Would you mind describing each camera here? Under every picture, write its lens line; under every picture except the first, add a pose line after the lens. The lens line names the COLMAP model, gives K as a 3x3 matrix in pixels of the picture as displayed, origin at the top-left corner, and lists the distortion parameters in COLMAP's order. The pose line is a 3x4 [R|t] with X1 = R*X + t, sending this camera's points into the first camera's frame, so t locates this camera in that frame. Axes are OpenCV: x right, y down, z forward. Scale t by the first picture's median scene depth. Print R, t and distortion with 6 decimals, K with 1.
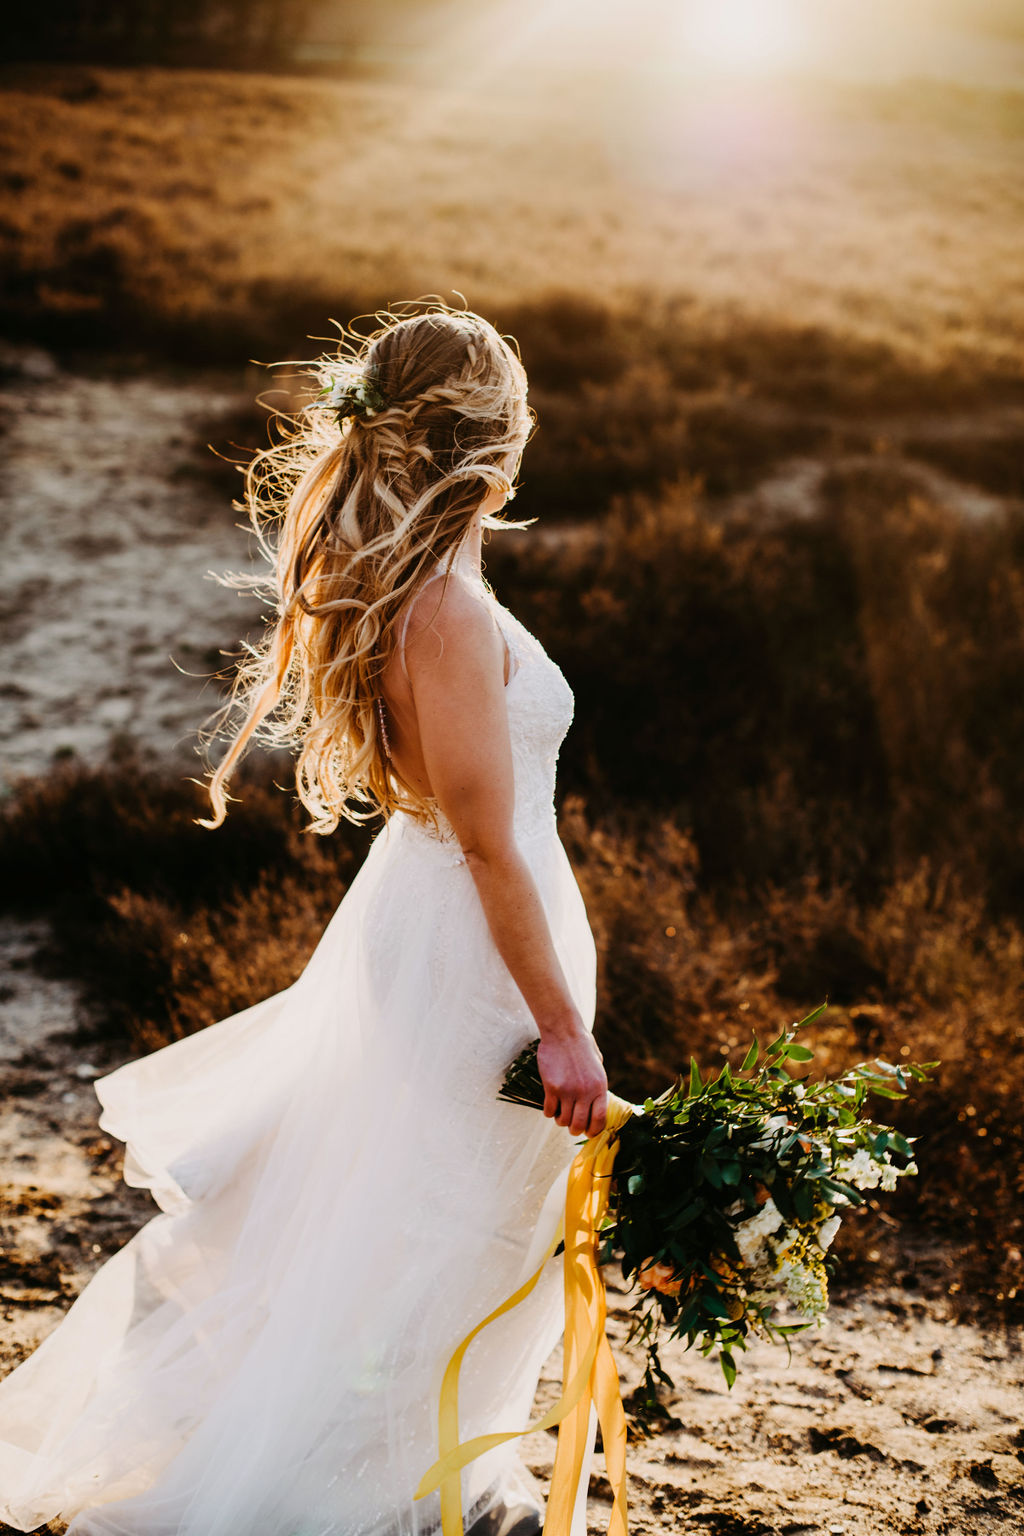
lens RADIAL K [[2225.9, 0, 512.0], [0, 2225.9, 768.0], [0, 0, 1]] dist [-0.153318, 0.179140]
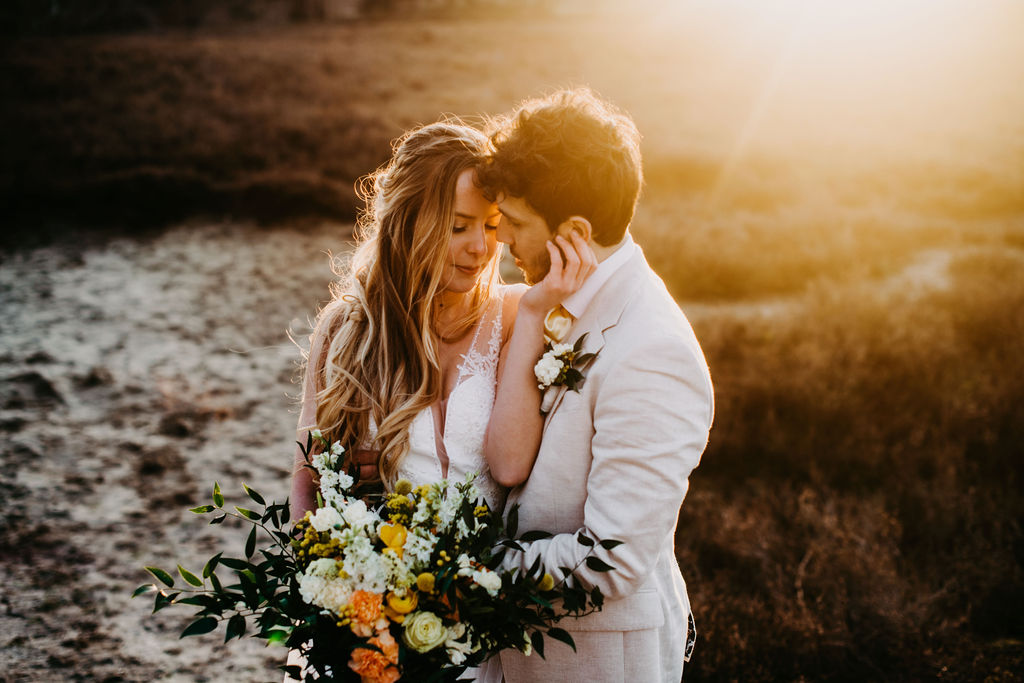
lens RADIAL K [[1483.9, 0, 512.0], [0, 1483.9, 341.5], [0, 0, 1]] dist [-0.153318, 0.179140]
pose [[0.990171, -0.040309, -0.133931, -0.020083], [0.027787, 0.995176, -0.094085, 0.001304], [0.137077, 0.089439, 0.986514, 0.044605]]
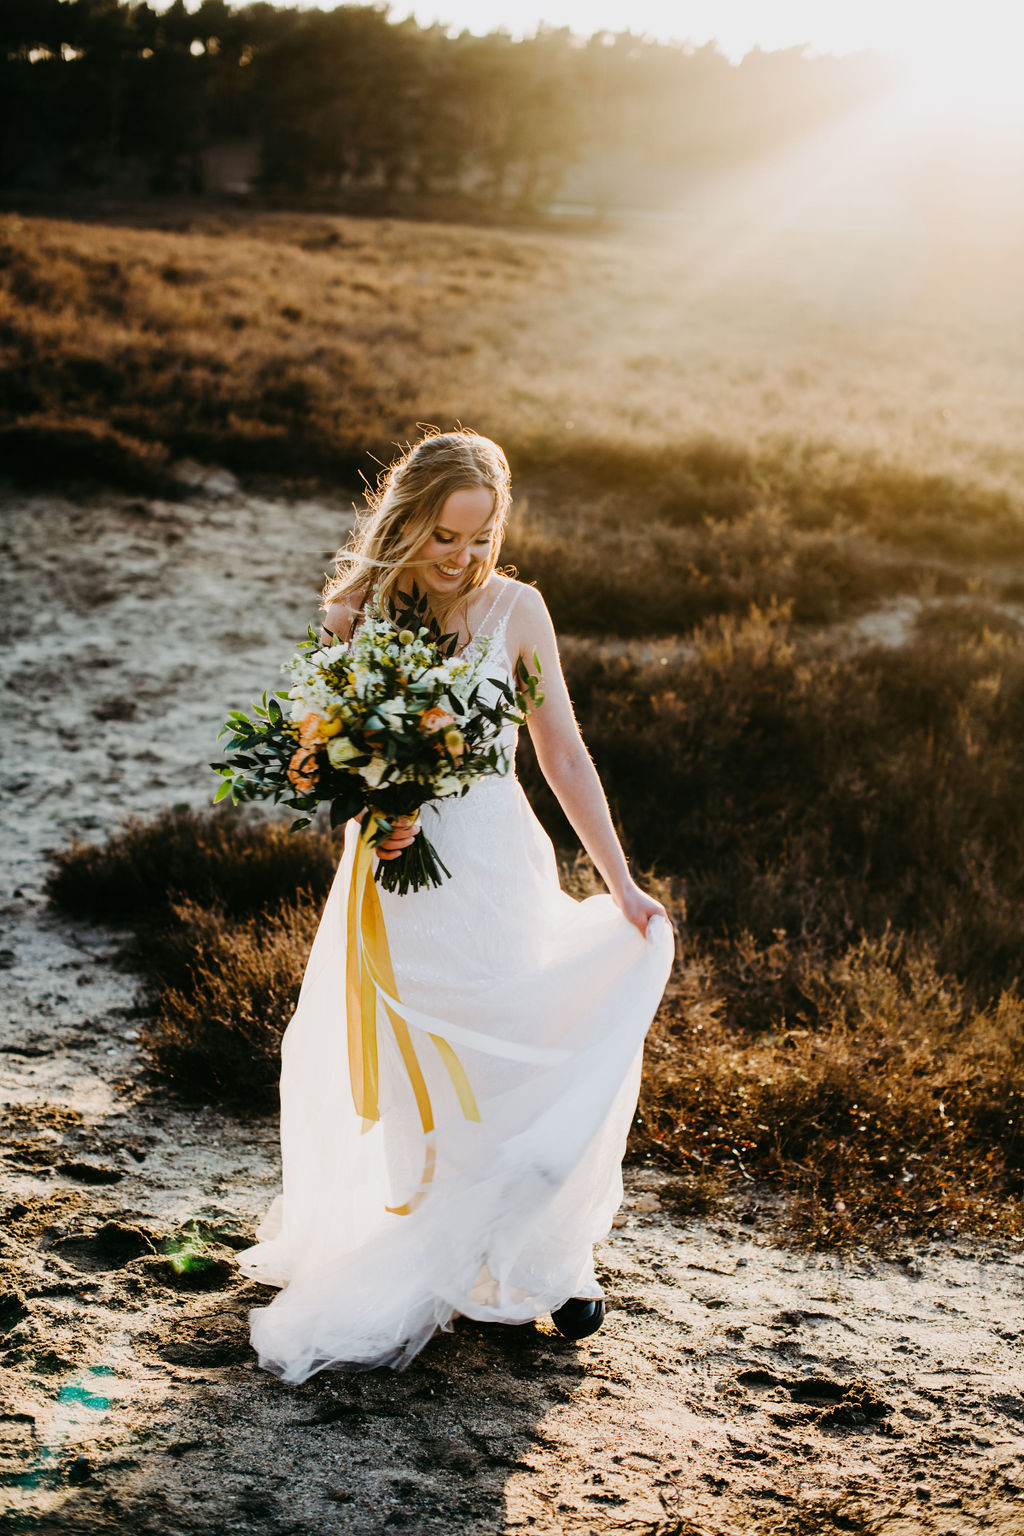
lens RADIAL K [[2225.9, 0, 512.0], [0, 2225.9, 768.0], [0, 0, 1]] dist [-0.153318, 0.179140]
pose [[0.993213, 0.047688, -0.106087, 0.081629], [-0.054756, 0.996399, -0.064736, 0.034258], [0.102618, 0.070106, 0.992247, -0.118057]]
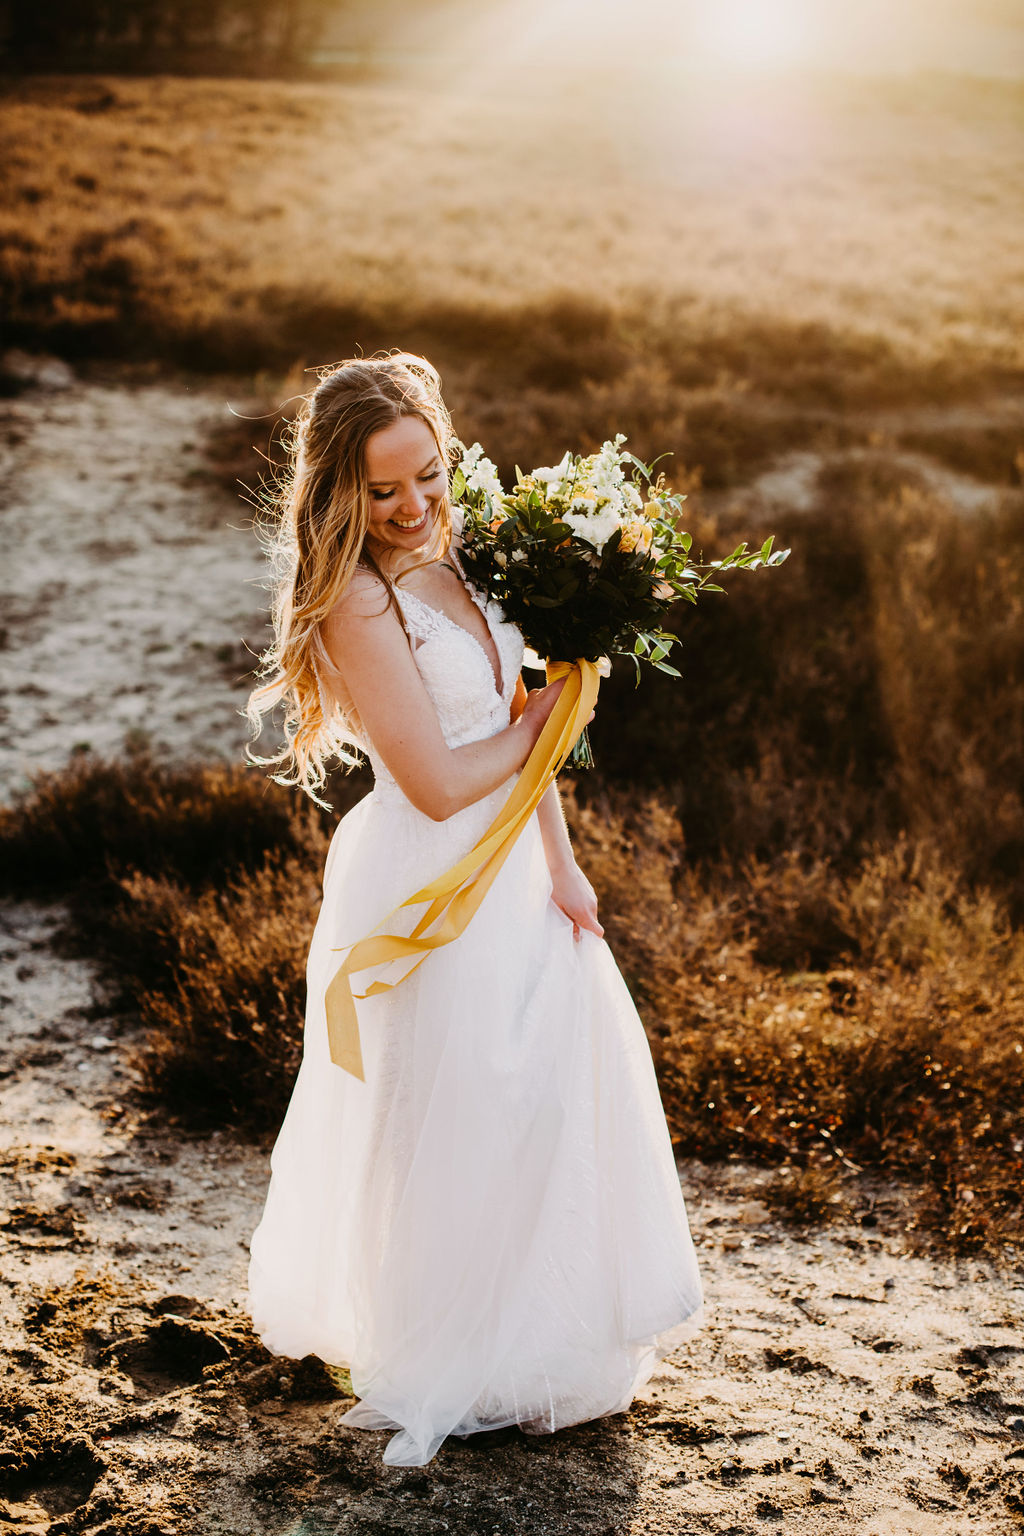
lens RADIAL K [[2225.9, 0, 512.0], [0, 2225.9, 768.0], [0, 0, 1]] dist [-0.153318, 0.179140]
pose [[0.999760, -0.017286, -0.013479, 0.012600], [0.017291, 0.999850, 0.000188, 0.005221], [0.013474, -0.000421, 0.999909, -0.034367]]
